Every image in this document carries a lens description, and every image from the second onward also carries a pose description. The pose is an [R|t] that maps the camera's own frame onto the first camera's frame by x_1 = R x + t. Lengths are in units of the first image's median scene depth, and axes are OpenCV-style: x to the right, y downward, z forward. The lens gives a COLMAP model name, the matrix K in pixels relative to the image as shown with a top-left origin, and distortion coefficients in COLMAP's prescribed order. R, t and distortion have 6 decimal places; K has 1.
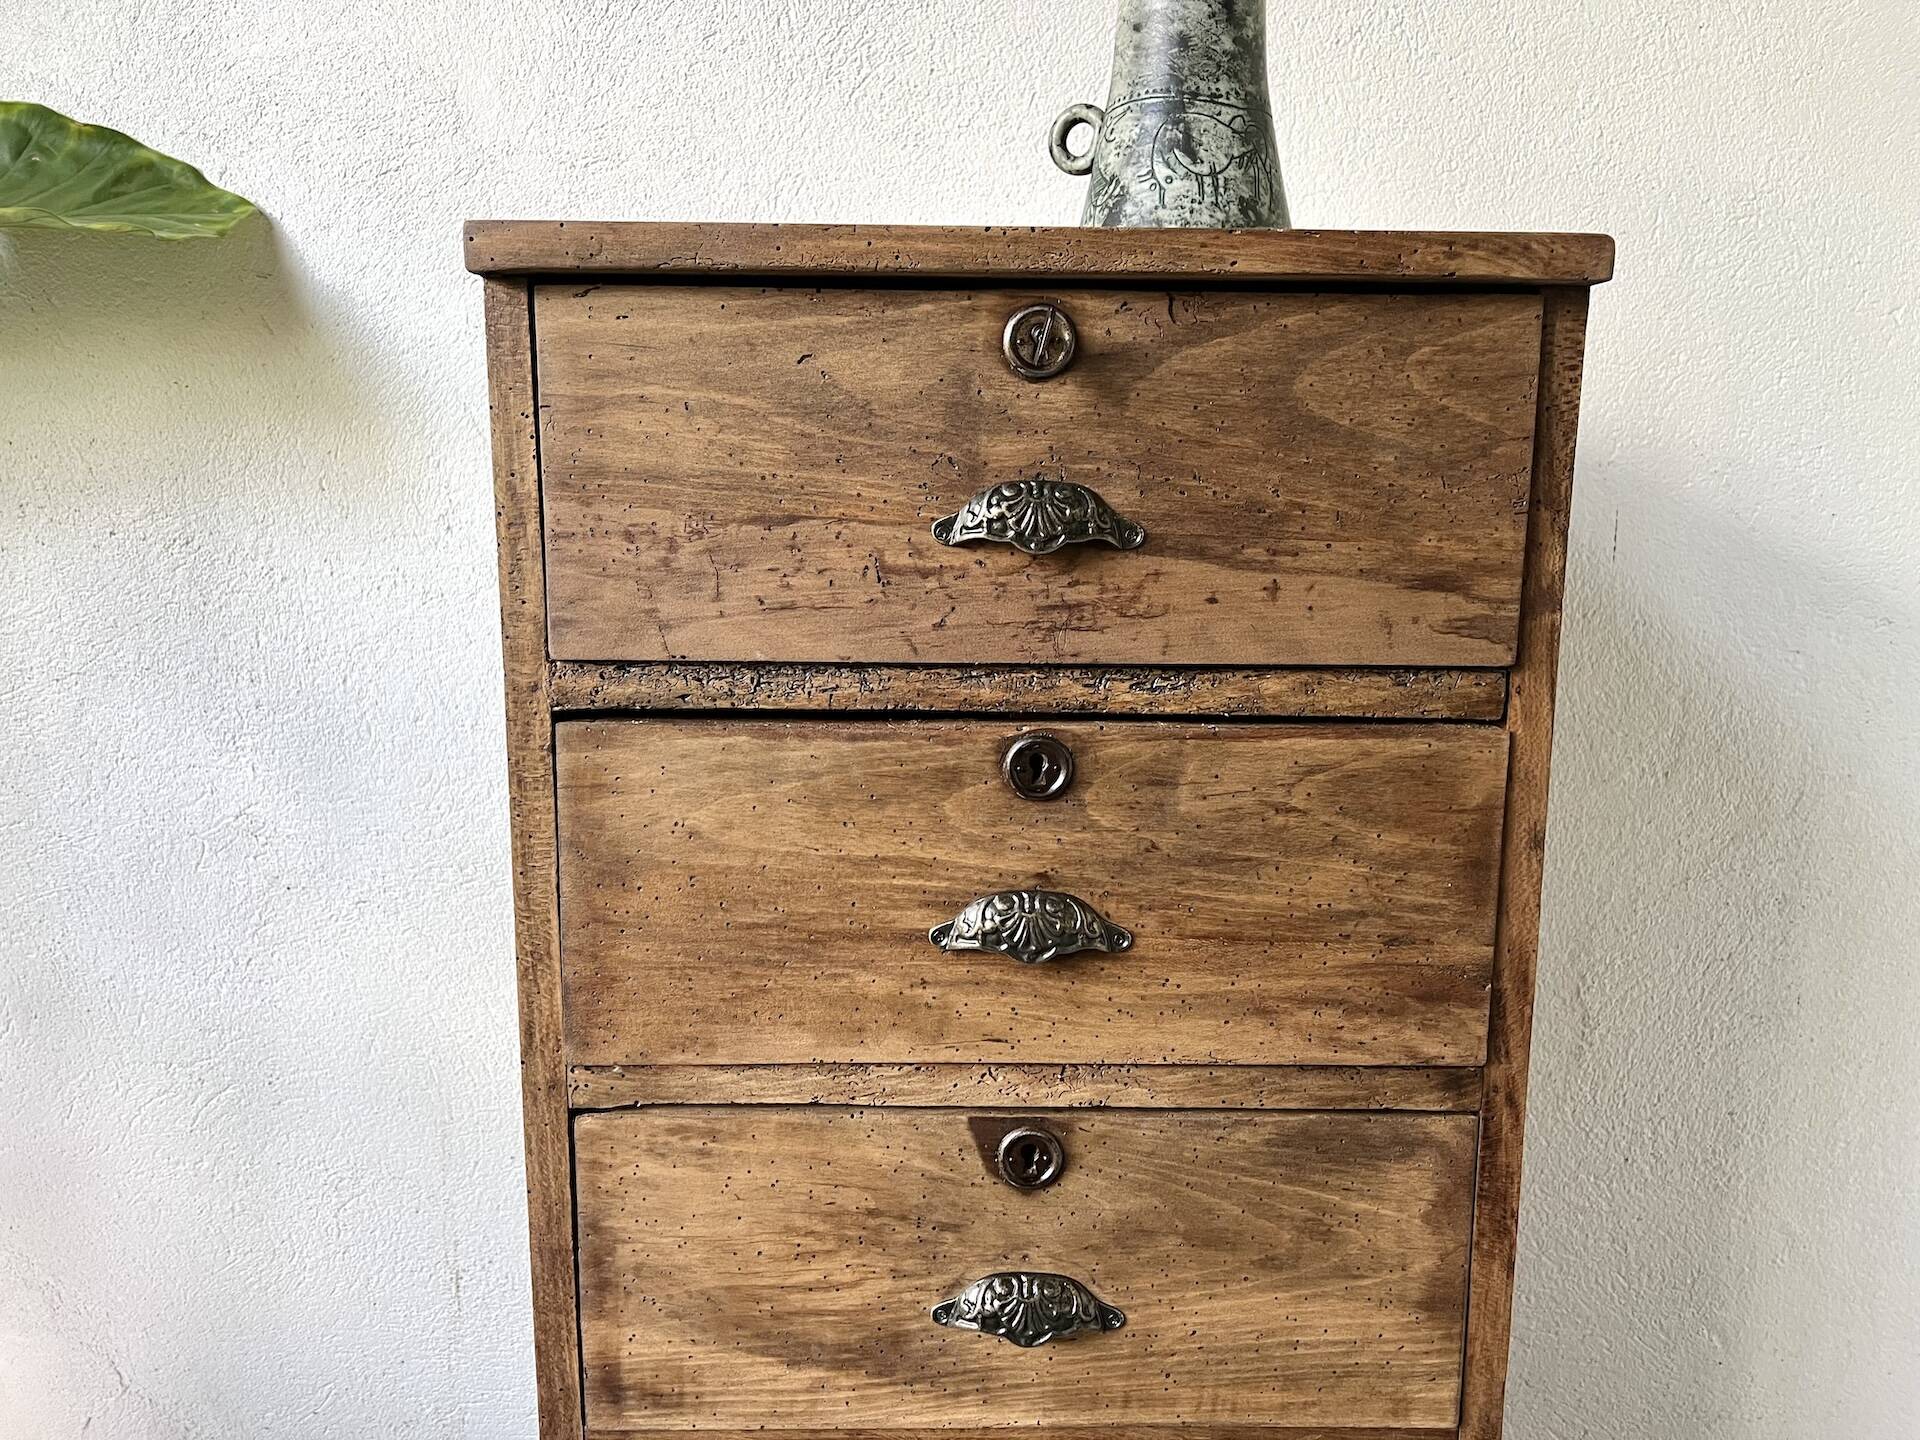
lens RADIAL K [[1450.4, 0, 943.5], [0, 1450.4, 735.9], [0, 0, 1]] dist [0.062619, -0.075910]
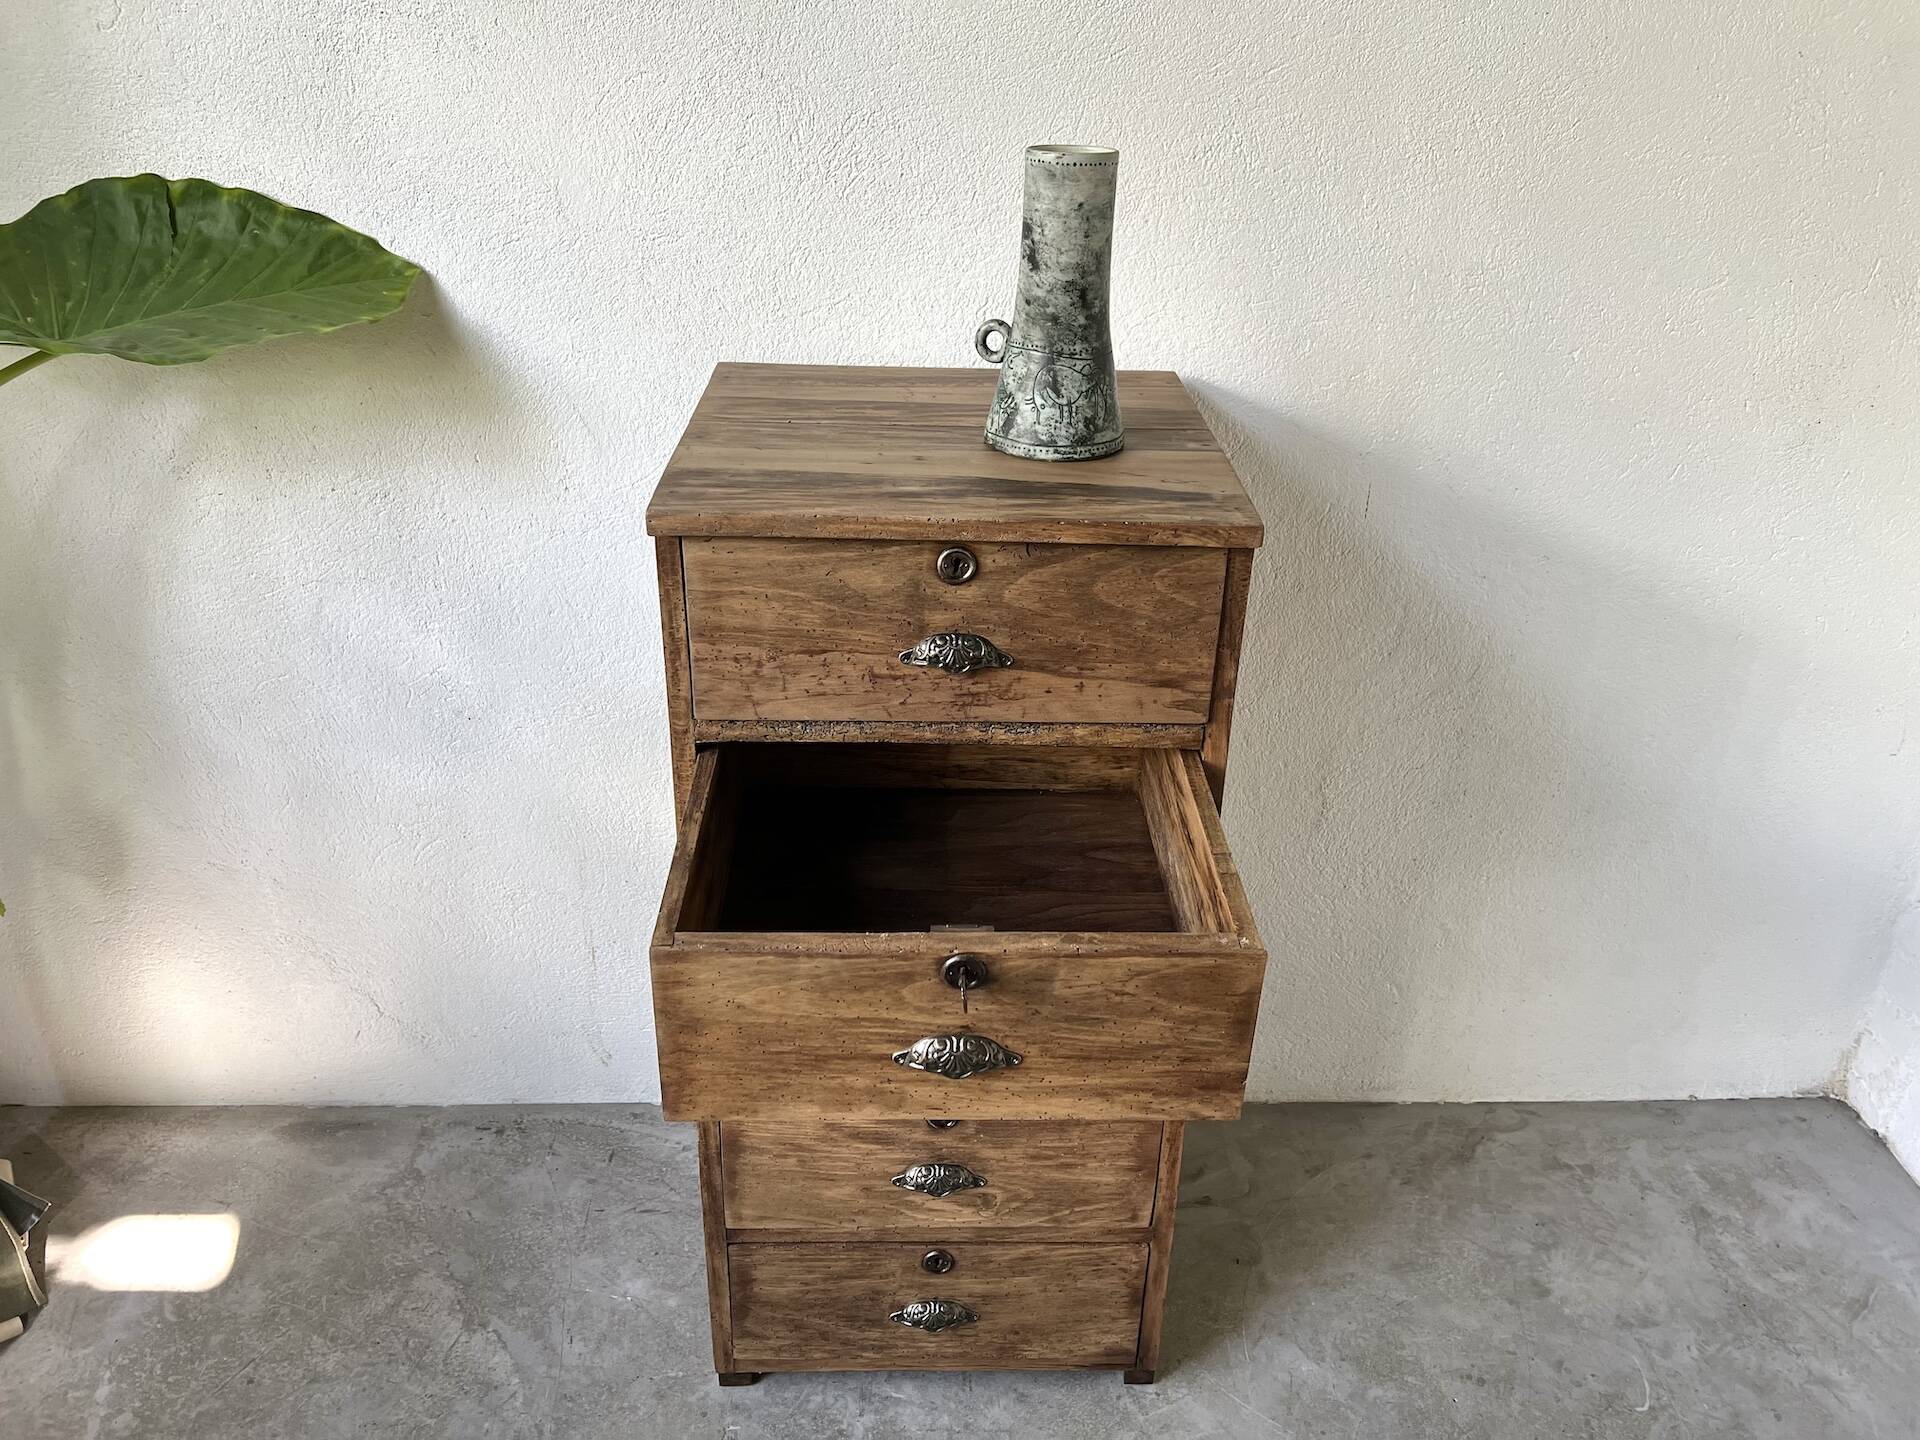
lens RADIAL K [[1450.8, 0, 944.6], [0, 1450.8, 731.0], [0, 0, 1]] dist [0.060527, -0.070814]
pose [[0.999729, 0.008343, 0.021748, 0.010537], [-0.014316, 0.956586, 0.291098, -0.557193], [-0.018375, -0.291330, 0.956446, -0.754368]]
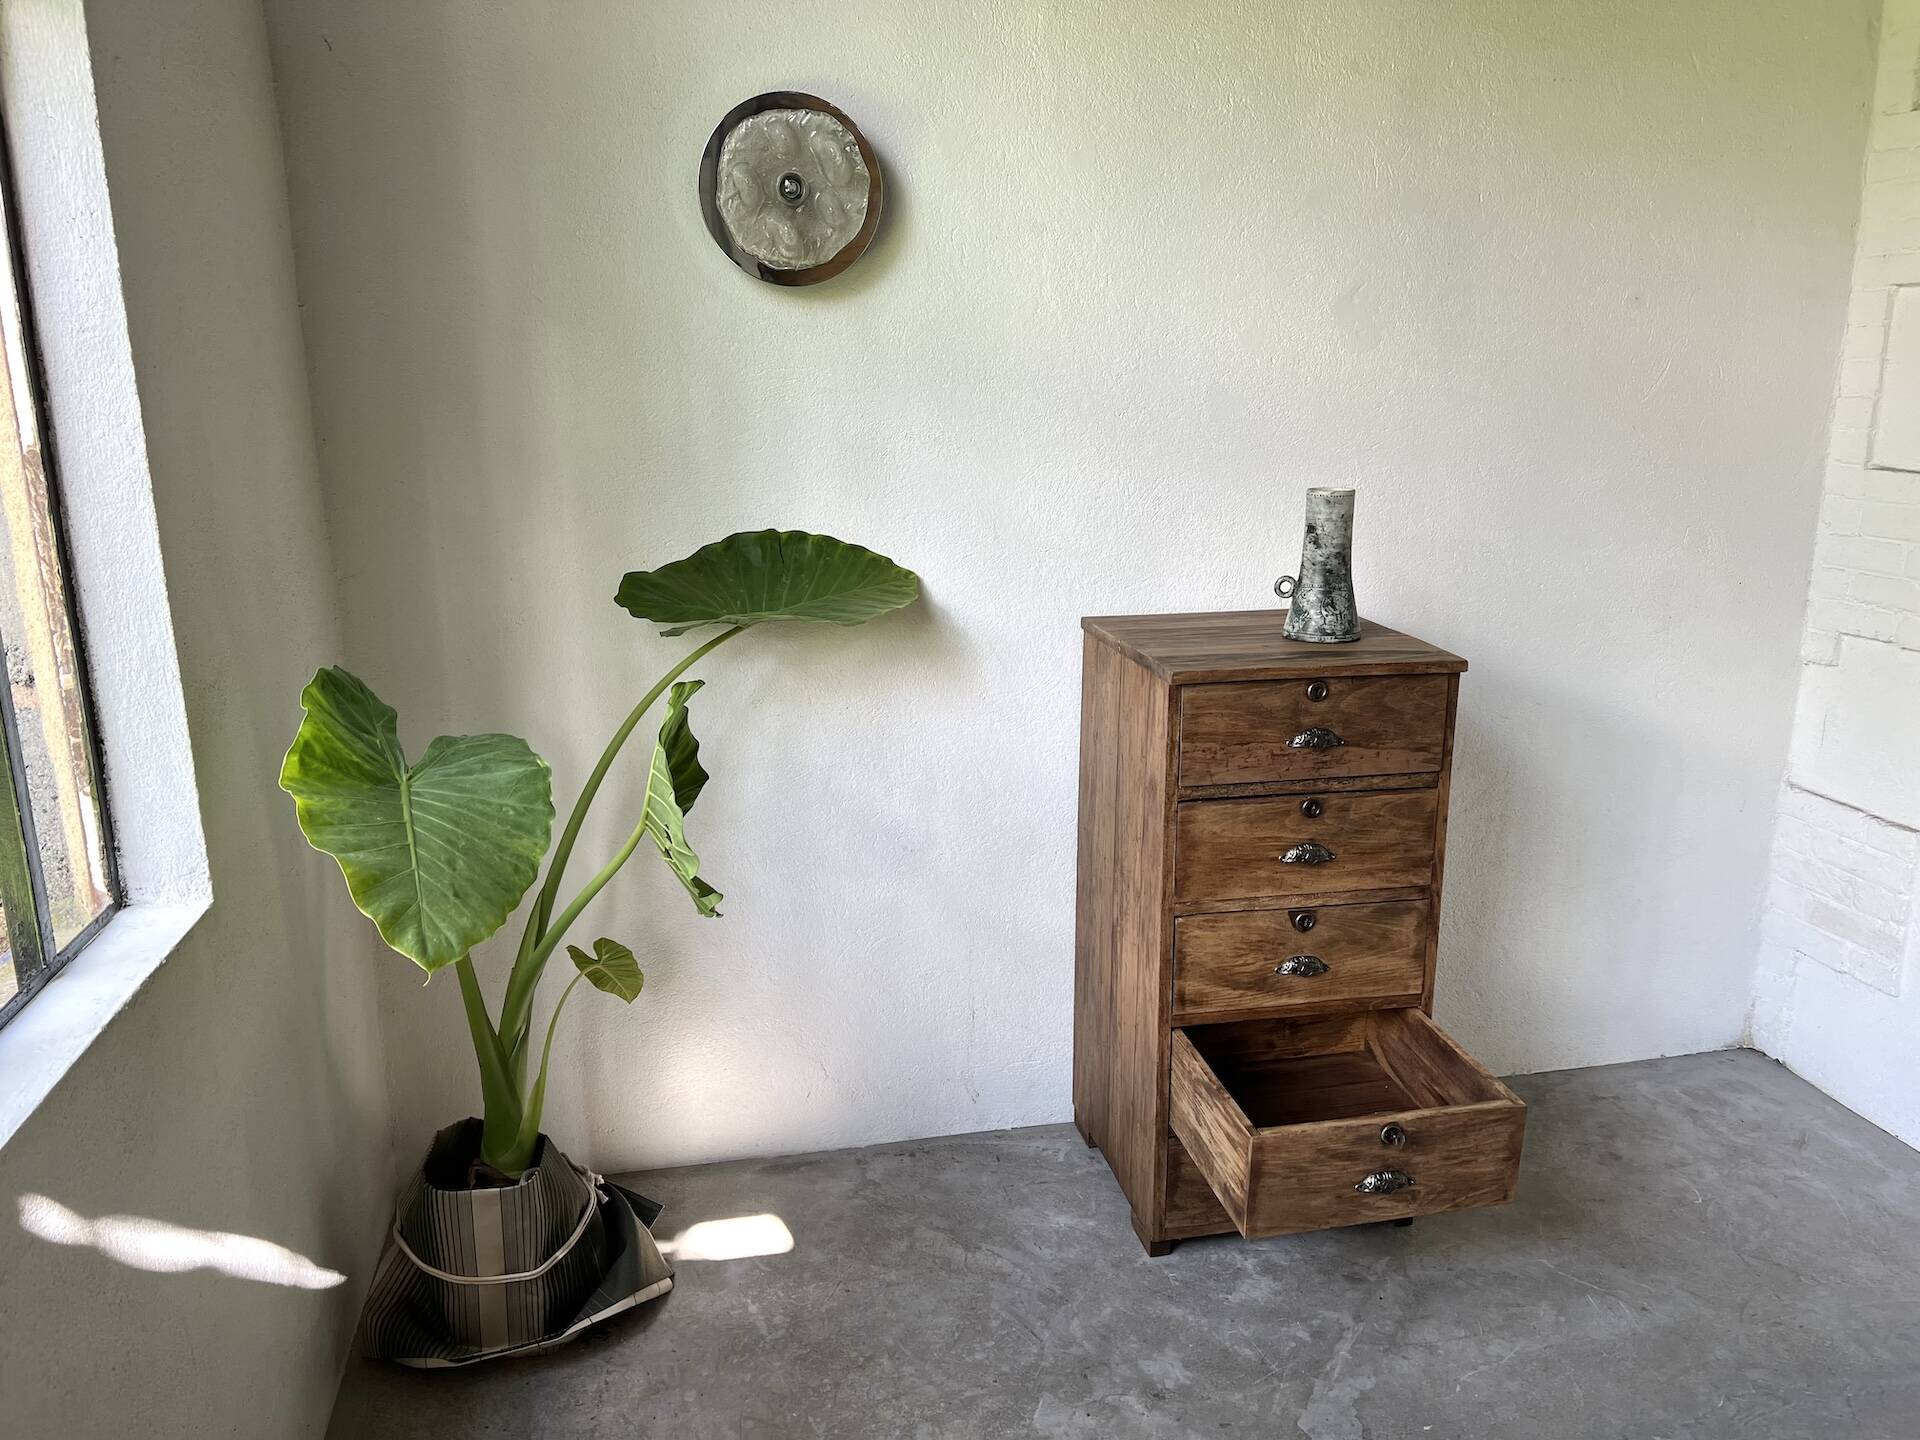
lens RADIAL K [[1424.9, 0, 953.2], [0, 1424.9, 735.1], [0, 0, 1]] dist [0.062671, -0.073821]
pose [[0.982704, -0.055472, 0.176678, -1.318665], [0.042155, 0.996041, 0.078259, -0.438115], [-0.180320, -0.069458, 0.981153, -2.095106]]
